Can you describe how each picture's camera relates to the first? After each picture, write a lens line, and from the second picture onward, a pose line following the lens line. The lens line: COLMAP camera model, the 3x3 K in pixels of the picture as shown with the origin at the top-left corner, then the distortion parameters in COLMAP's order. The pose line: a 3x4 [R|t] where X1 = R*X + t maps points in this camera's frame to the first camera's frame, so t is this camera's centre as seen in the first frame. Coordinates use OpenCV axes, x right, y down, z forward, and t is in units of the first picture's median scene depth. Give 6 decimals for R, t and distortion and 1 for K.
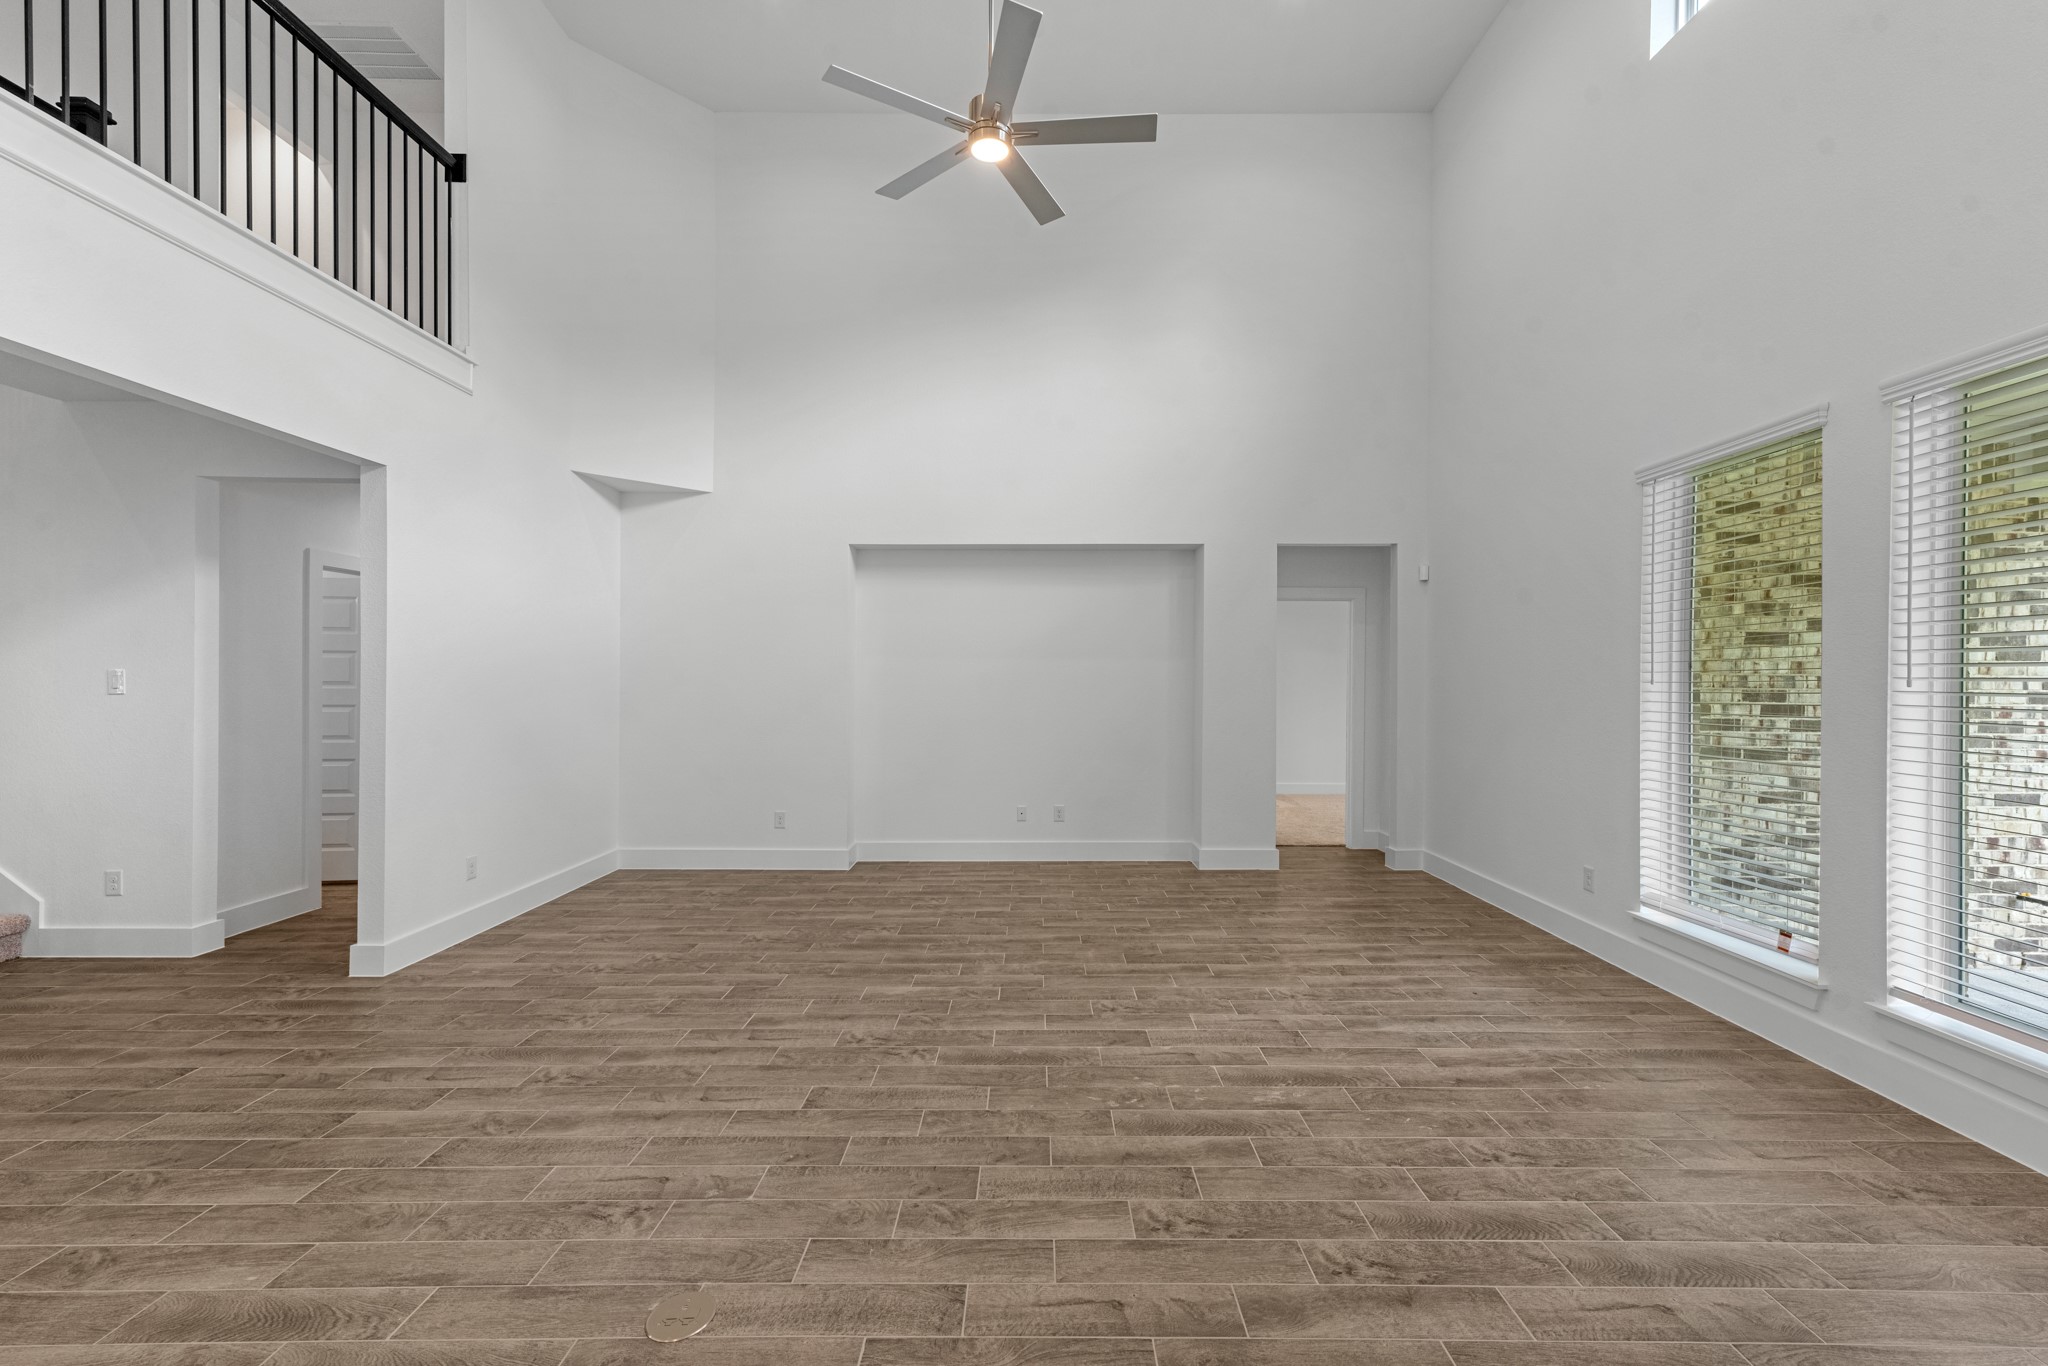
lens RADIAL K [[827.2, 0, 1021.9], [0, 827.2, 686.7], [0, 0, 1]] dist [0.007674, 0.000396]
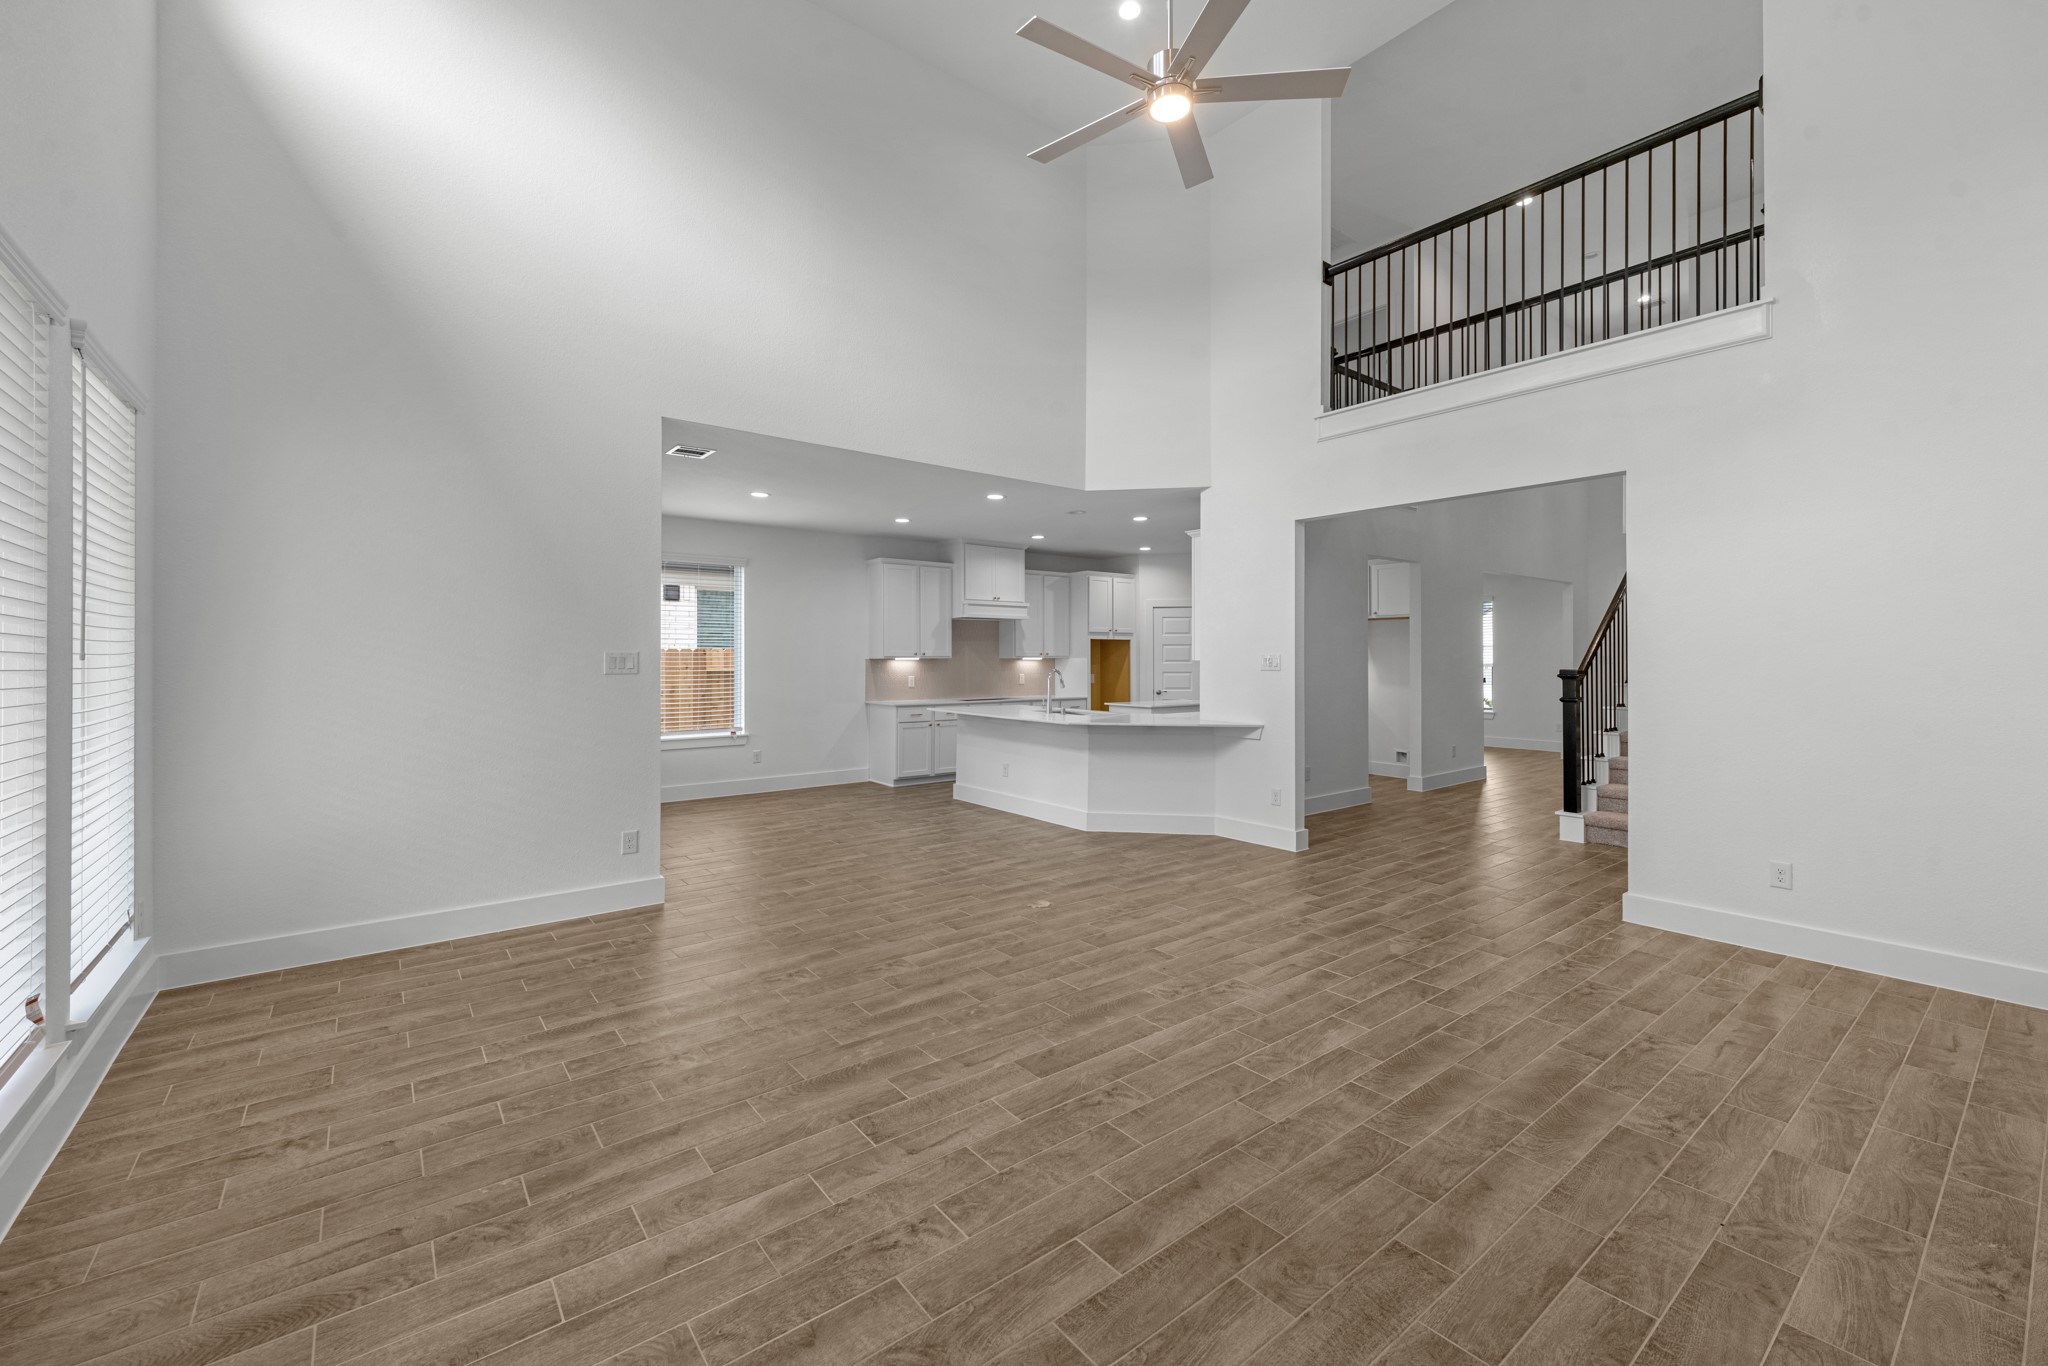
lens RADIAL K [[827.2, 0, 1029.5], [0, 827.2, 647.6], [0, 0, 1]] dist [0.007674, 0.000396]
pose [[-0.771877, -0.012585, -0.635647, 0.730566], [-0.008124, 0.999918, -0.009933, -0.005338], [0.635720, -0.002503, -0.771916, 1.733383]]
